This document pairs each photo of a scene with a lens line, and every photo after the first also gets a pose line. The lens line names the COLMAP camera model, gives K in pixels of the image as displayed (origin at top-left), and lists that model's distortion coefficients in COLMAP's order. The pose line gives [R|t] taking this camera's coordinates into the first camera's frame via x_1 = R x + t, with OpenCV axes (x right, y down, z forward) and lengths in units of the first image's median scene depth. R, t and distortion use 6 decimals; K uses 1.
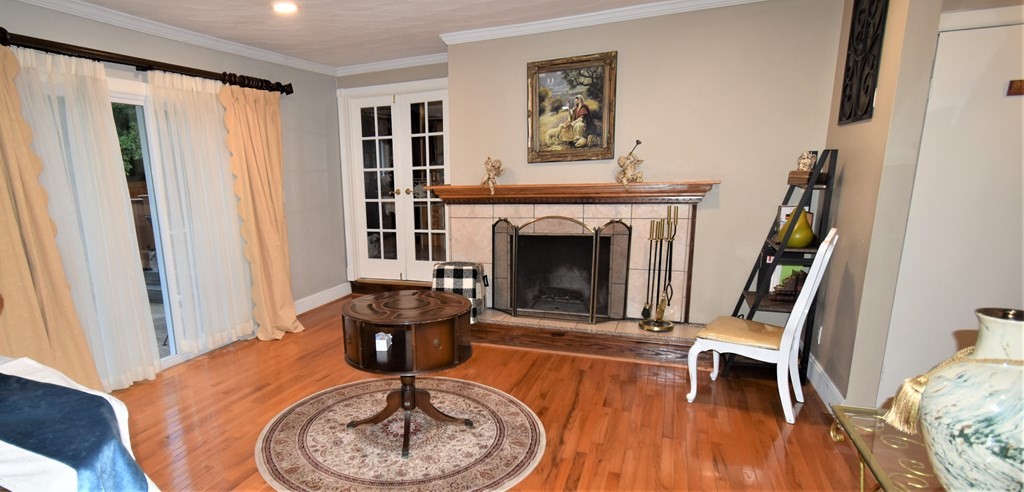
lens RADIAL K [[536.0, 0, 421.8], [0, 536.0, 294.9], [0, 0, 1]] dist [0.003844, 0.000430]
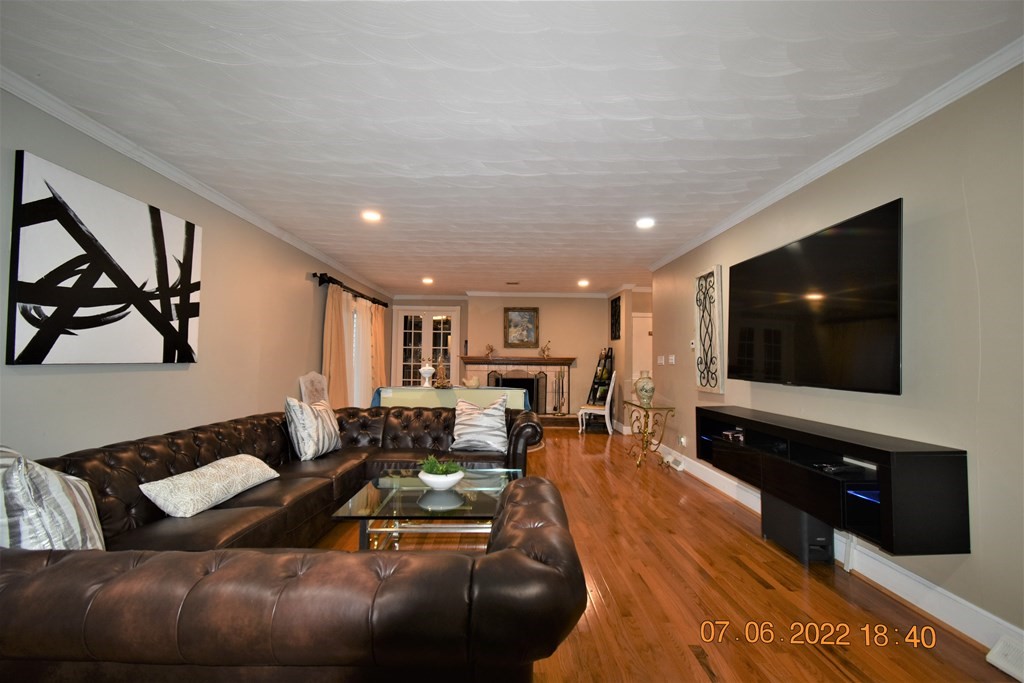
lens RADIAL K [[451.6, 0, 512.0], [0, 451.6, 341.5], [0, 0, 1]] dist [0.001323, -0.000401]
pose [[0.896860, 0.061242, 0.438054, -0.654202], [0.058152, 0.965445, -0.254034, 0.237502], [-0.438475, 0.253307, 0.862308, -0.737378]]
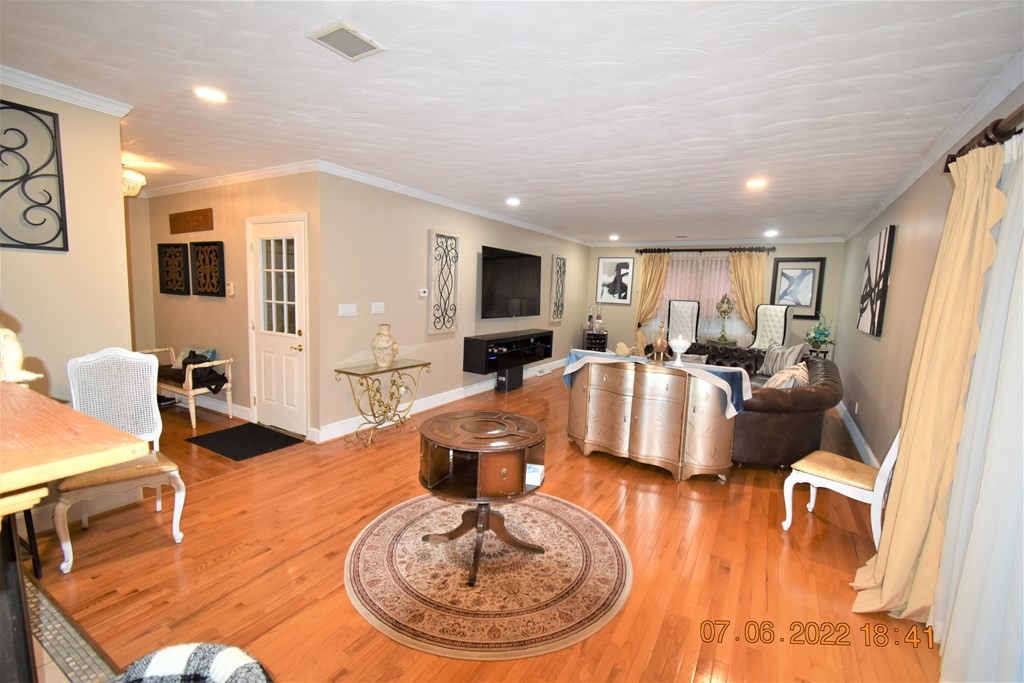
lens RADIAL K [[451.6, 0, 512.0], [0, 451.6, 341.5], [0, 0, 1]] dist [0.001323, -0.000401]
pose [[-0.994480, -0.011981, 0.104237, -0.117186], [0.022978, 0.944474, 0.327781, -0.281859], [-0.102376, 0.328367, -0.938986, 1.187488]]
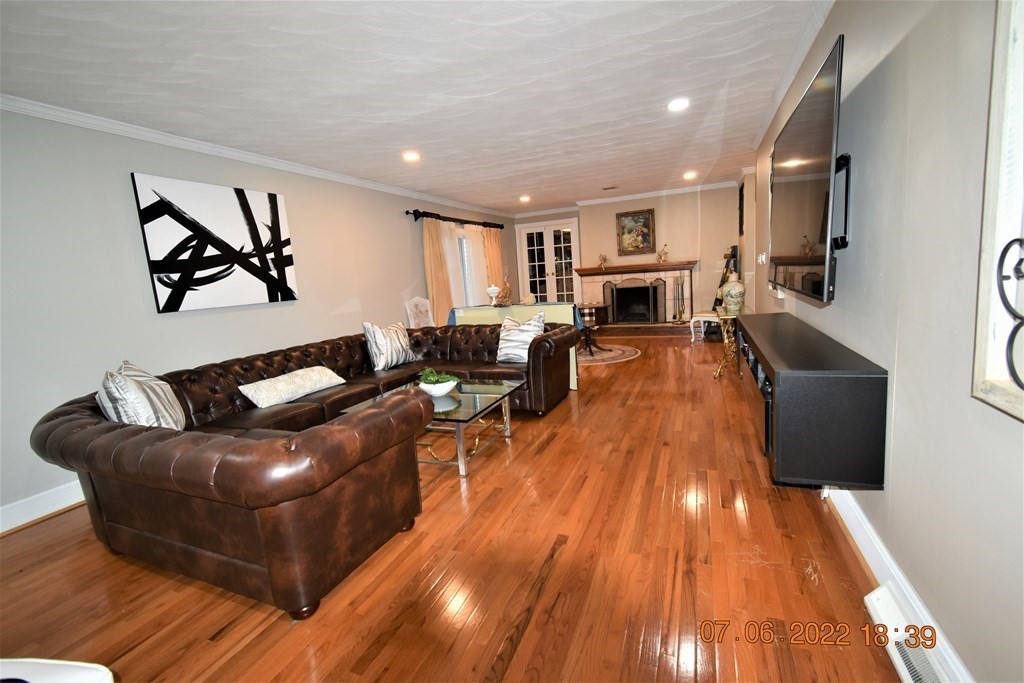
lens RADIAL K [[449.3, 0, 512.0], [0, 449.3, 341.5], [0, 0, 1]] dist [0.002780, 0.000327]
pose [[0.998396, -0.044743, 0.034702, -0.341708], [0.047316, 0.995888, -0.077255, 0.245122], [-0.031103, 0.078773, 0.996407, -0.870901]]
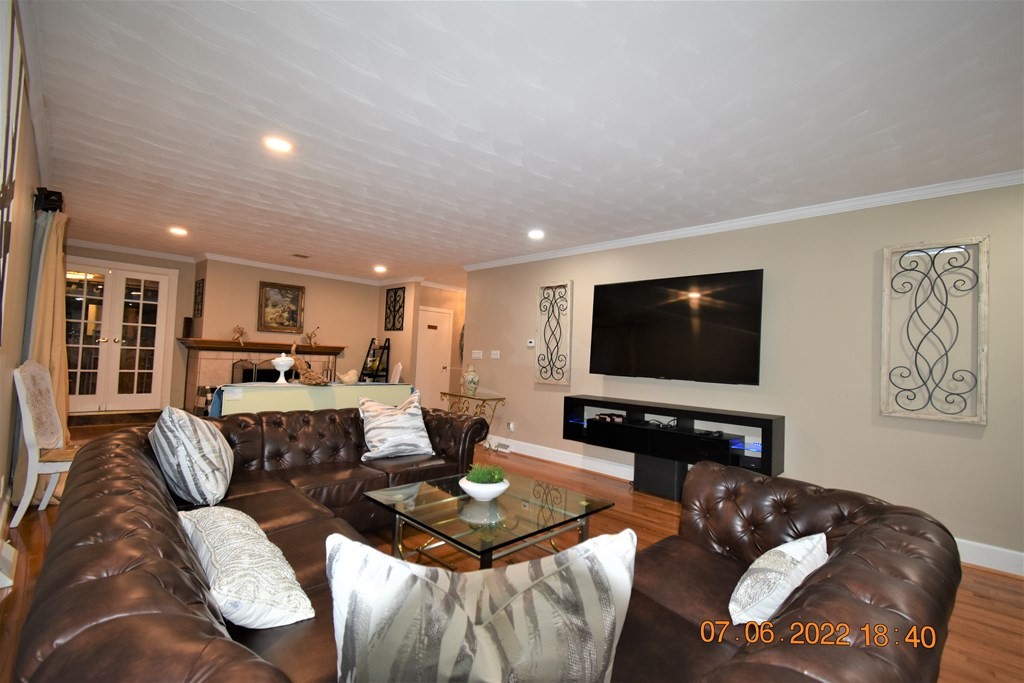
lens RADIAL K [[451.6, 0, 512.0], [0, 451.6, 341.5], [0, 0, 1]] dist [0.001323, -0.000401]
pose [[0.344653, 0.082474, 0.935100, -1.003957], [0.154950, 0.977471, -0.143322, 0.160389], [-0.925854, 0.194290, 0.324108, -0.339201]]
